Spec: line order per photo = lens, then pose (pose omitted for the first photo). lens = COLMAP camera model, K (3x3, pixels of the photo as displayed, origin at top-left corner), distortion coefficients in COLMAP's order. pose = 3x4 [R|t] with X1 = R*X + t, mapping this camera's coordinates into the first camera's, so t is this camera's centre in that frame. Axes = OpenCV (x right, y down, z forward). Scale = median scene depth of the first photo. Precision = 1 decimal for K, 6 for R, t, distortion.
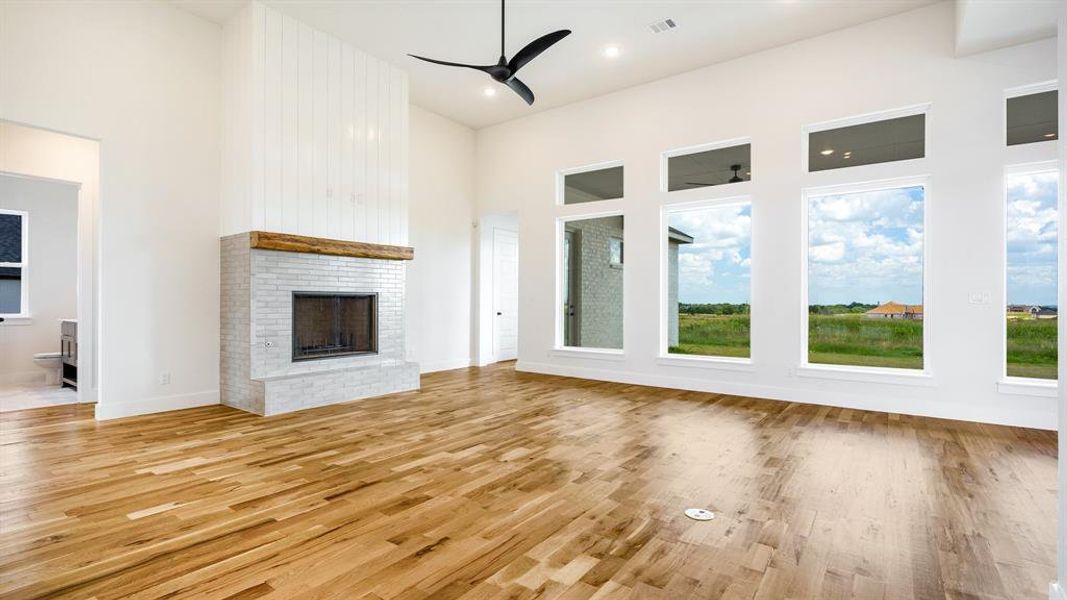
lens RADIAL K [[492.4, 0, 510.5], [0, 492.4, 301.7], [0, 0, 1]] dist [-0.001652, -0.000630]
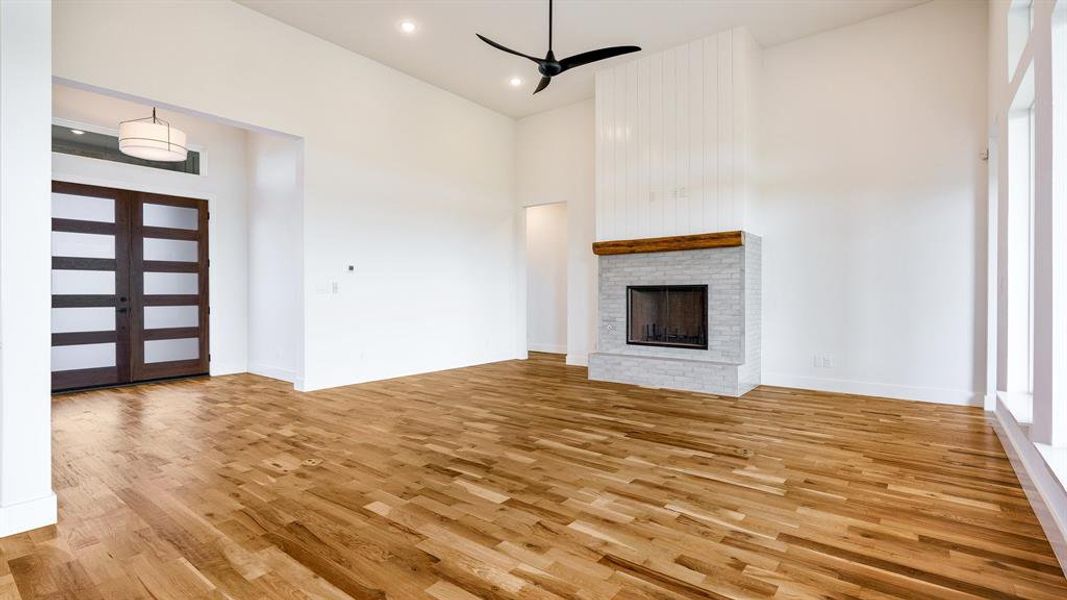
lens RADIAL K [[505.6, 0, 524.5], [0, 505.6, 295.6], [0, 0, 1]] dist [-0.003596, 0.000241]
pose [[-0.018300, -0.001351, -0.999832, 1.204841], [0.000886, 0.999999, -0.001367, 0.005586], [0.999832, -0.000911, -0.018298, 1.132951]]
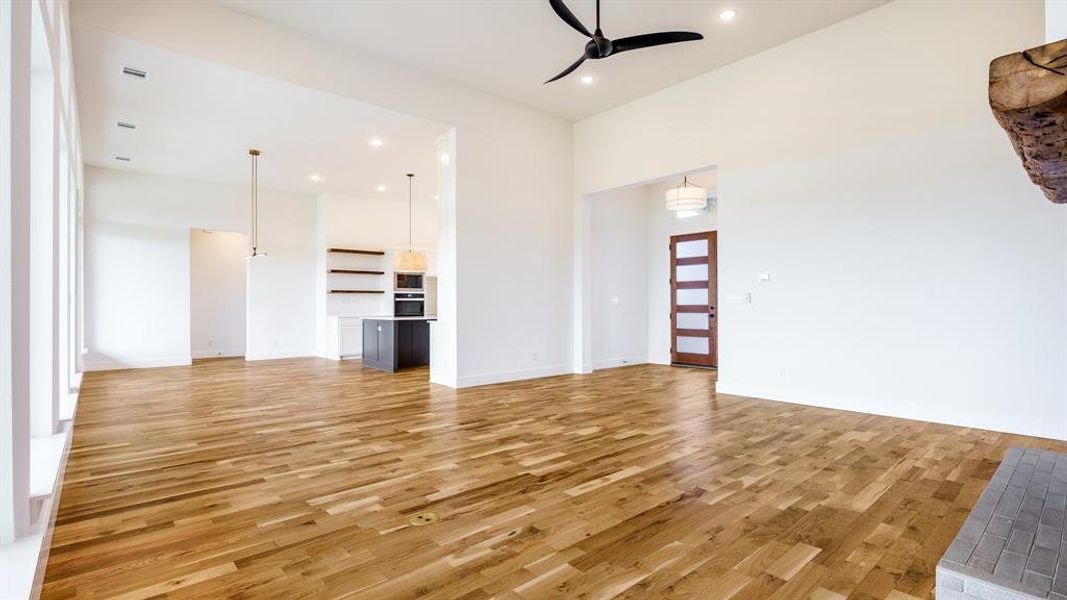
lens RADIAL K [[479.5, 0, 533.8], [0, 479.5, 301.9], [0, 0, 1]] dist [-0.006250, -0.000602]
pose [[-0.985083, -0.002170, 0.172067, -0.058977], [-0.003059, 0.999983, -0.004899, -0.001434], [-0.172054, -0.005352, -0.985073, 2.198446]]
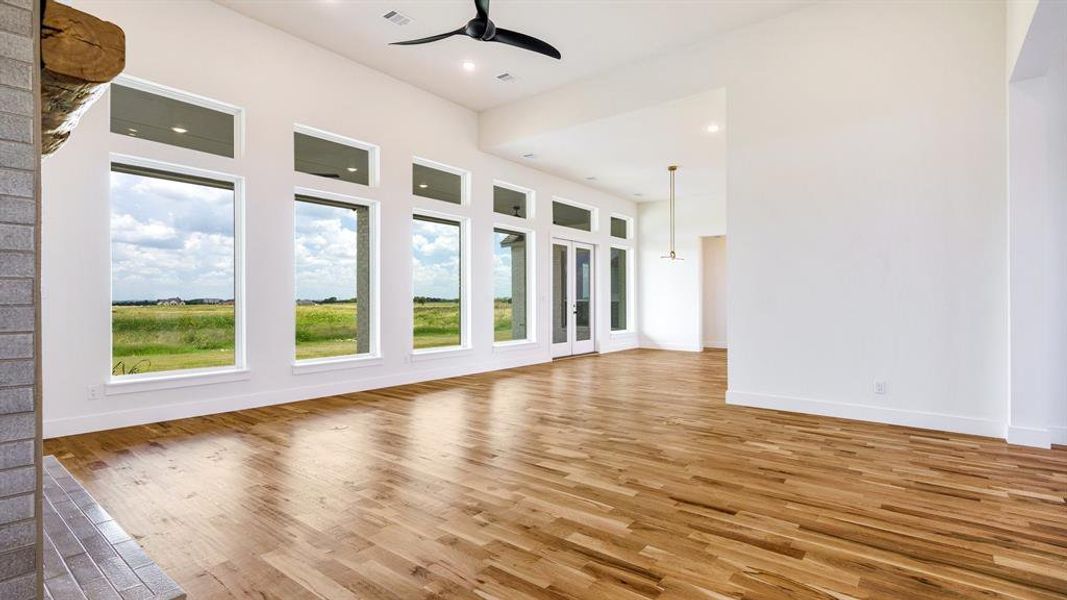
lens RADIAL K [[521.2, 0, 536.9], [0, 521.2, 296.6], [0, 0, 1]] dist [0.000516, 0.000703]
pose [[-0.003750, 0.003603, 0.999986, -1.065341], [-0.002109, 0.999991, -0.003611, -0.007760], [-0.999991, -0.002123, -0.003742, 1.072755]]
